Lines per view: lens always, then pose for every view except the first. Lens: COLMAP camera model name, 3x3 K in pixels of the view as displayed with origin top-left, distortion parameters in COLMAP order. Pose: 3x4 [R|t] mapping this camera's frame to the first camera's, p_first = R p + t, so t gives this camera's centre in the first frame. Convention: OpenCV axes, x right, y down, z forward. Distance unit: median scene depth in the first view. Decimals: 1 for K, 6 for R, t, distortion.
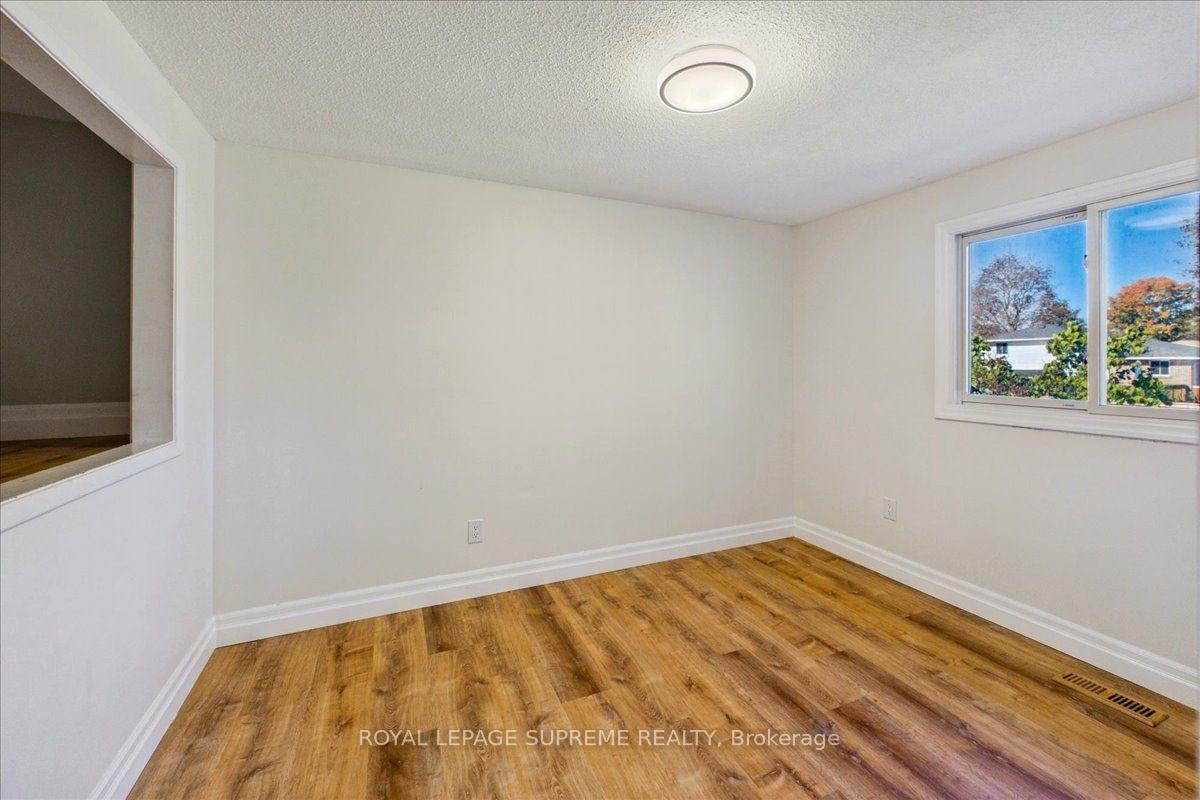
lens RADIAL K [[490.6, 0, 602.6], [0, 490.6, 361.2], [0, 0, 1]] dist [0.000008, -0.000020]
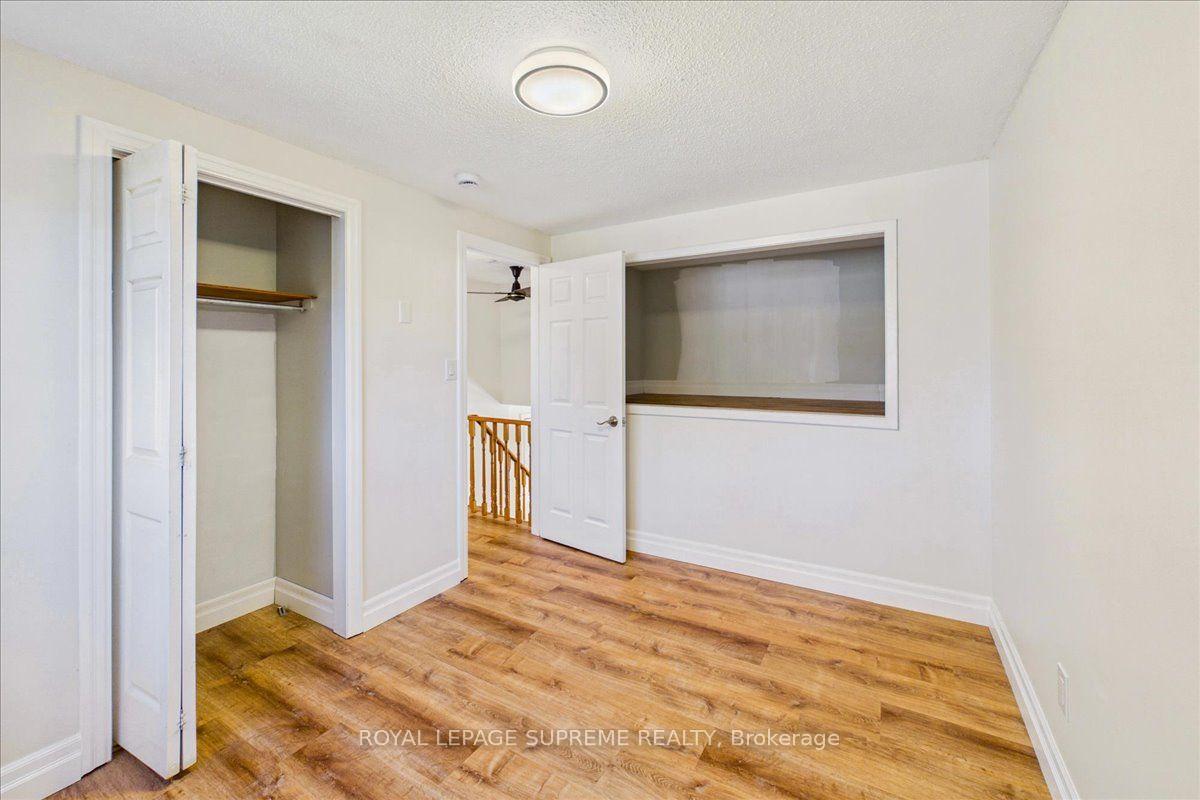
lens RADIAL K [[490.6, 0, 602.6], [0, 490.6, 361.2], [0, 0, 1]] dist [0.000008, -0.000020]
pose [[-0.818989, 0.003460, -0.573798, 0.610756], [0.007320, 0.999963, -0.004418, -0.007936], [0.573762, -0.007819, -0.818985, 1.592118]]
